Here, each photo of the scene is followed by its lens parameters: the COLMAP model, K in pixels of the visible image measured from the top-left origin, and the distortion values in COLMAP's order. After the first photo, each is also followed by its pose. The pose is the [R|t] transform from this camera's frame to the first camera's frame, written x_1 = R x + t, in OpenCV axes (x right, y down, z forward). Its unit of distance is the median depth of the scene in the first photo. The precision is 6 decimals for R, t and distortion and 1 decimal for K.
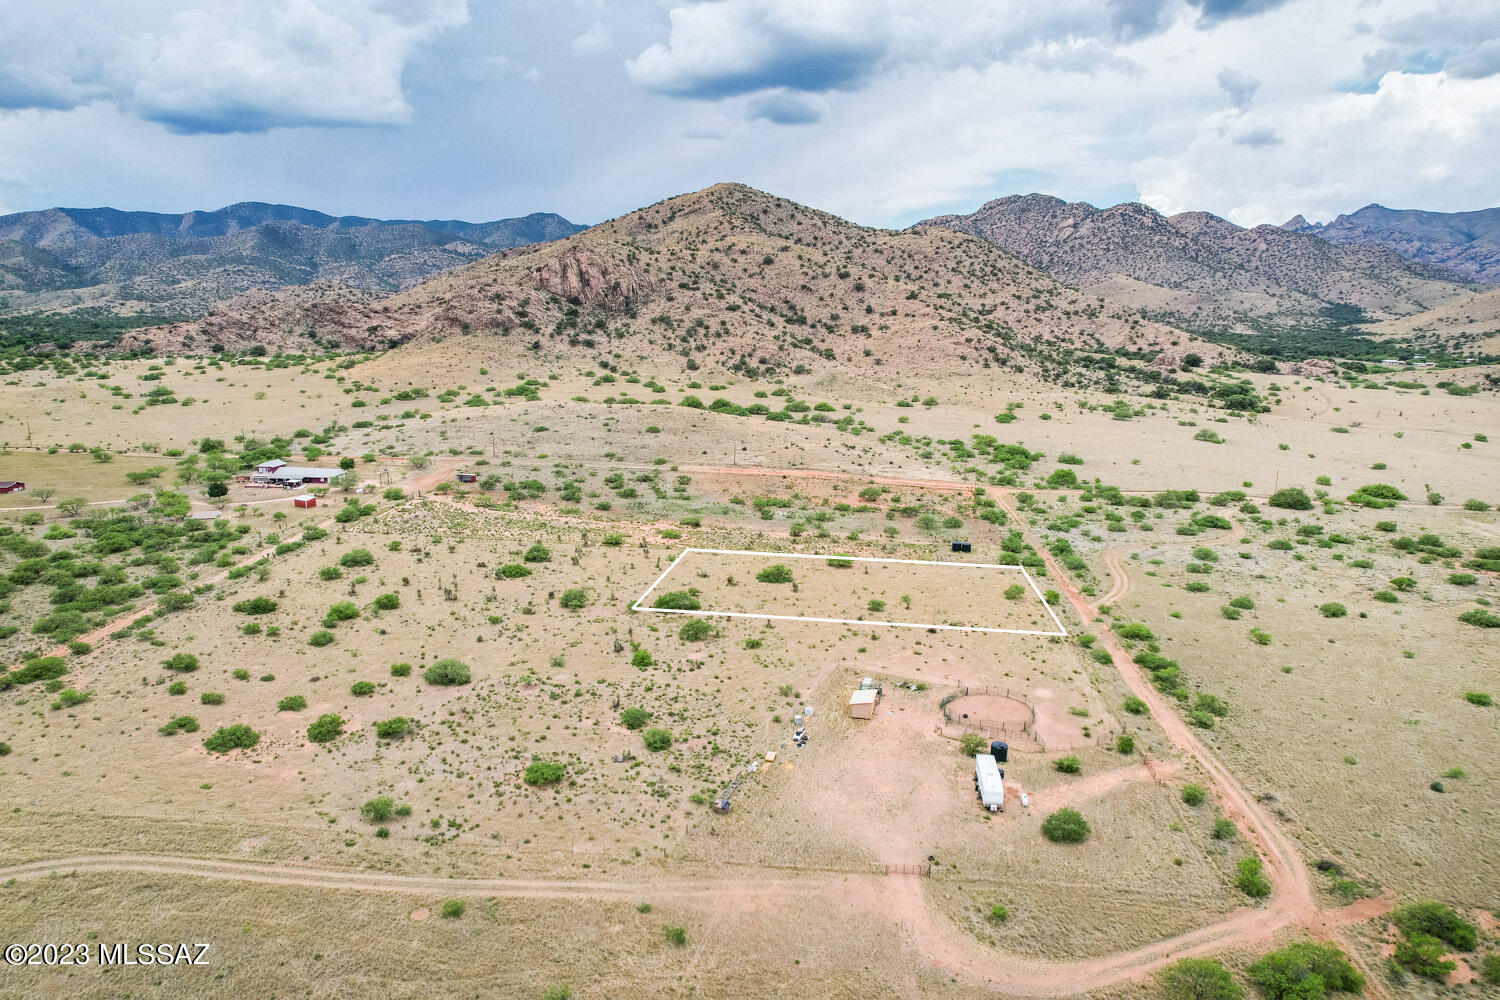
lens RADIAL K [[976.9, 0, 764.5], [0, 976.9, 510.7], [0, 0, 1]] dist [-0.065318, 0.066939]
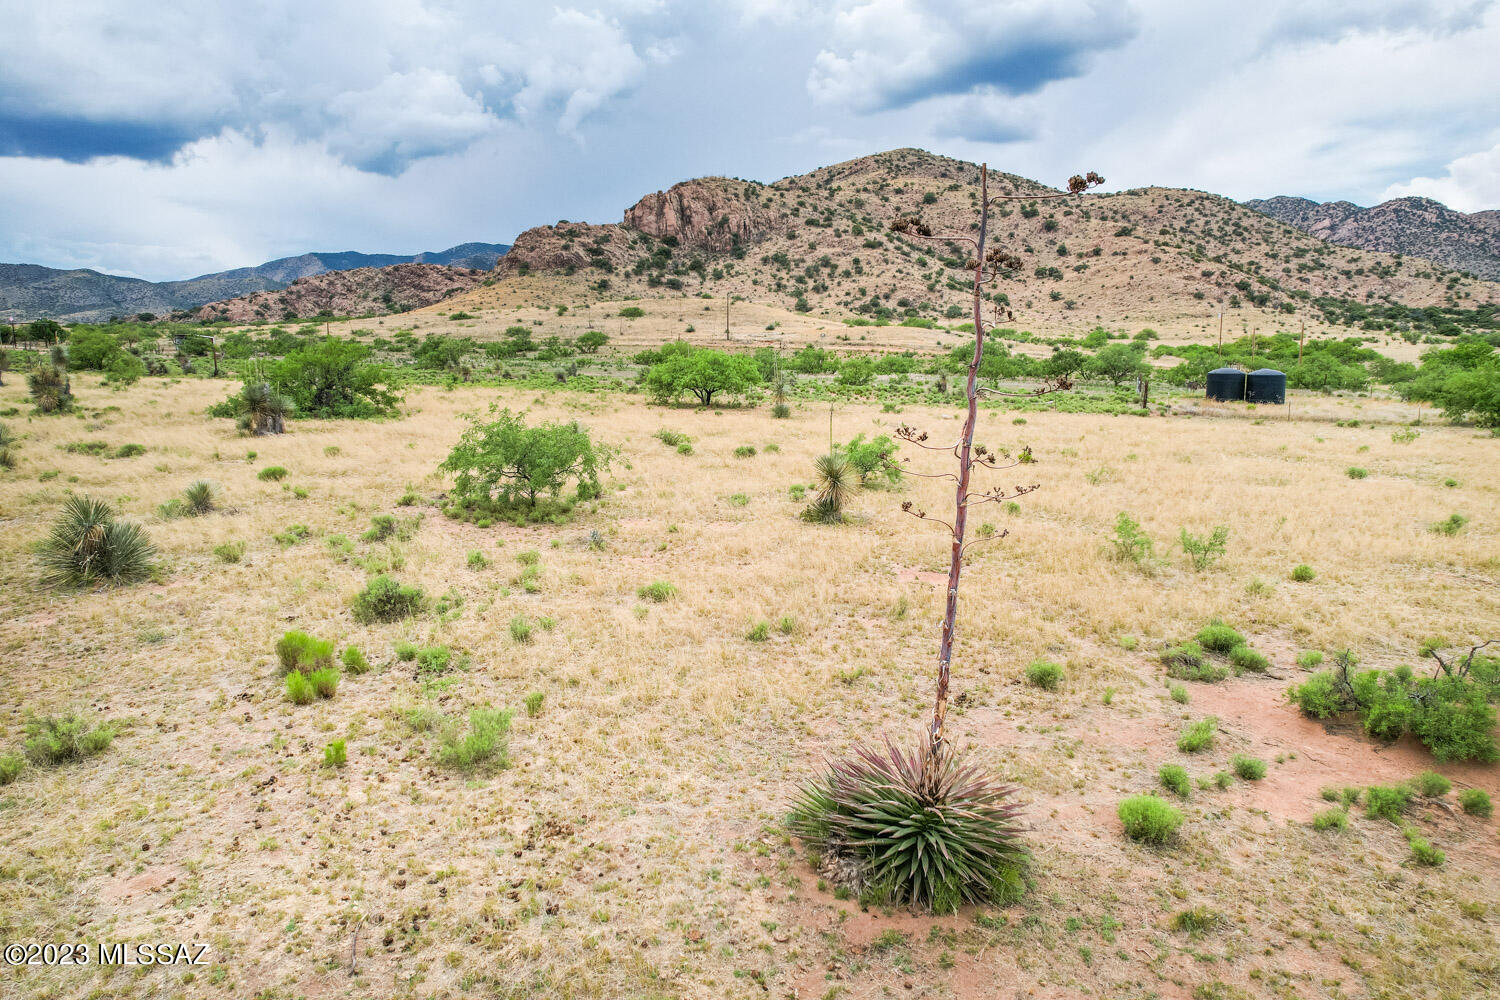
lens RADIAL K [[976.9, 0, 754.1], [0, 976.9, 499.1], [0, 0, 1]] dist [-0.065318, 0.066939]
pose [[0.975540, 0.024828, -0.218417, 0.045171], [-0.037119, 0.997939, -0.052350, 0.029325], [0.216667, 0.059177, 0.974450, 0.247056]]
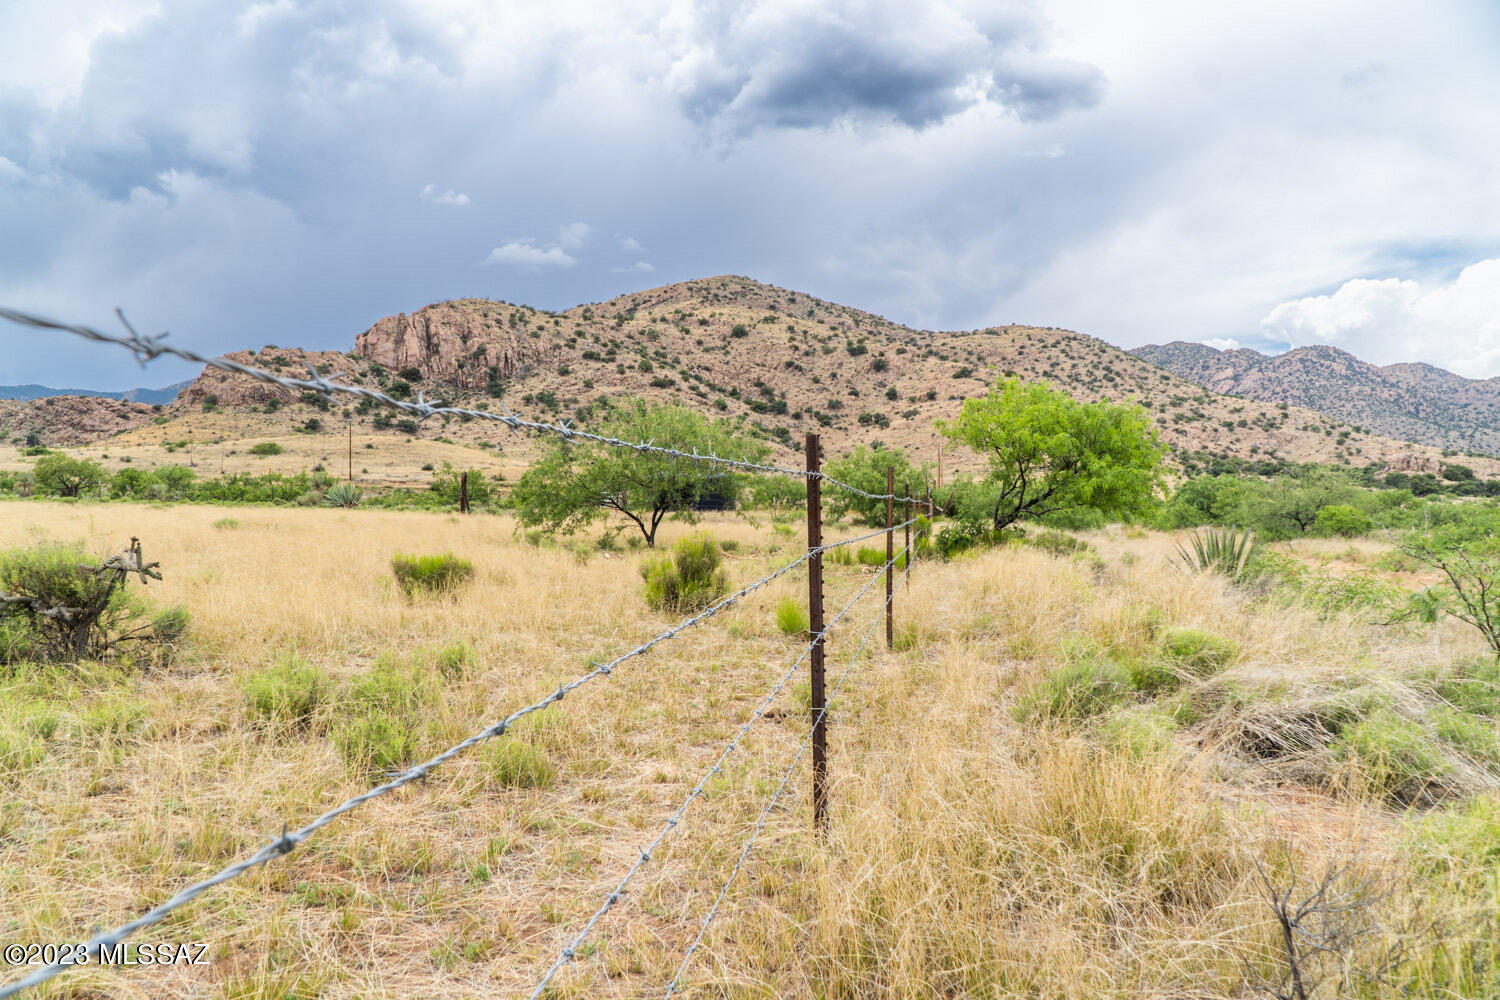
lens RADIAL K [[1214.9, 0, 736.2], [0, 1214.9, 510.1], [0, 0, 1]] dist [0.015619, 0.003634]
pose [[0.995837, -0.004245, -0.091058, 0.080127], [-0.015311, 0.976936, -0.212984, 0.031520], [0.089862, 0.213492, 0.972803, 0.260236]]
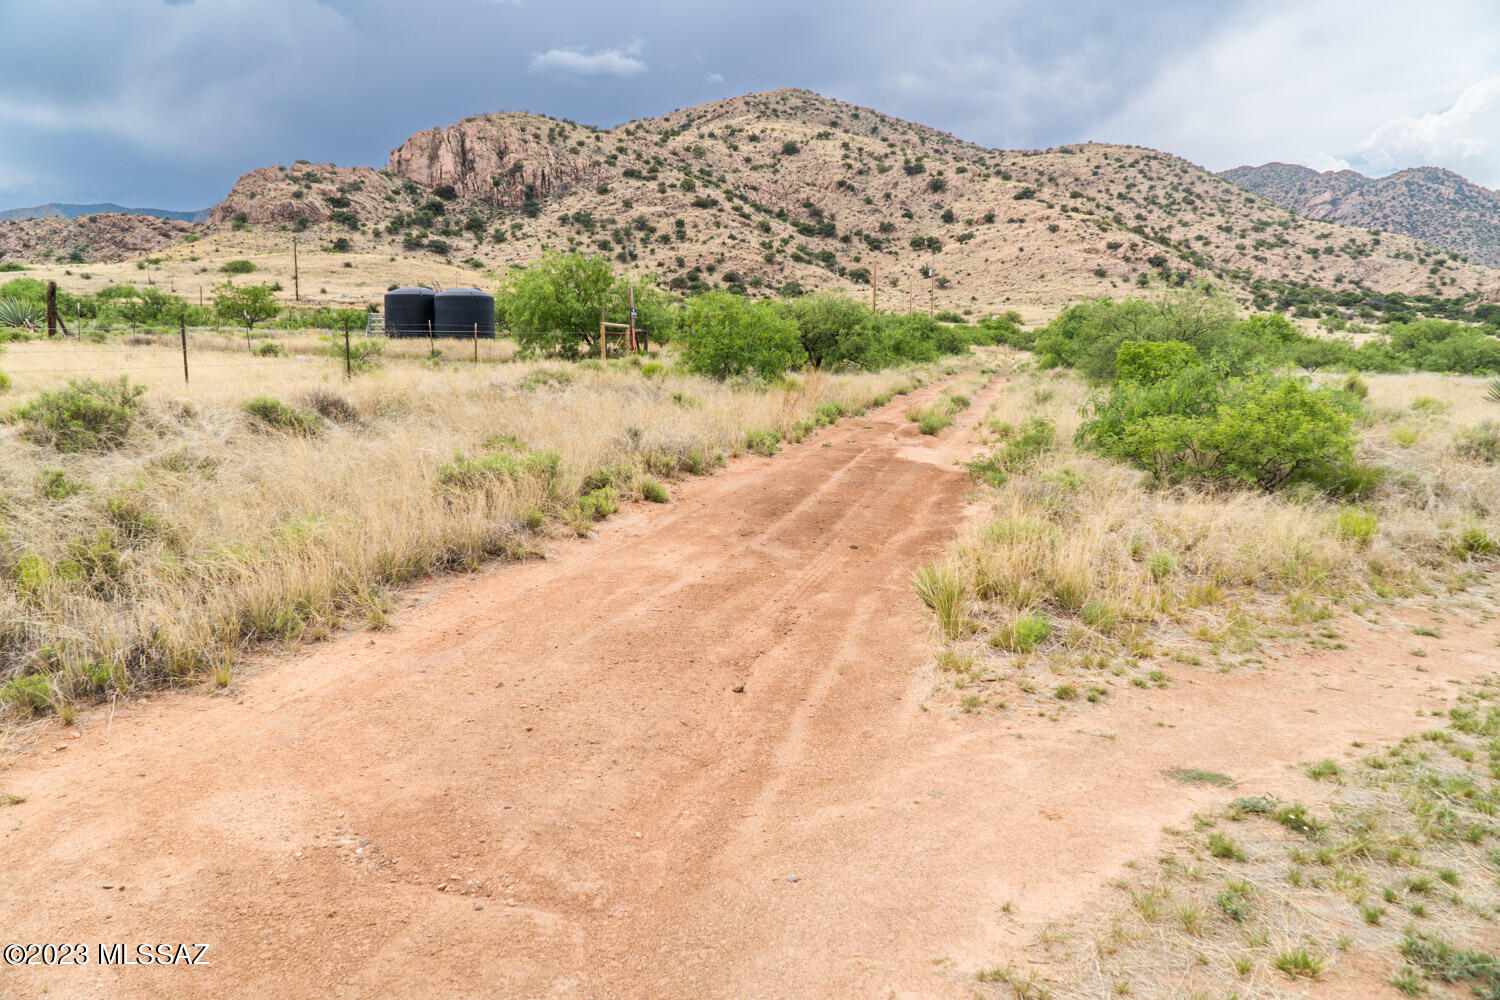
lens RADIAL K [[1214.9, 0, 739.6], [0, 1214.9, 498.4], [0, 0, 1]] dist [0.015619, 0.003634]
pose [[0.989078, 0.025992, -0.145084, 0.095469], [-0.038147, 0.995932, -0.081635, 0.027162], [0.142372, 0.086278, 0.986046, 0.279686]]
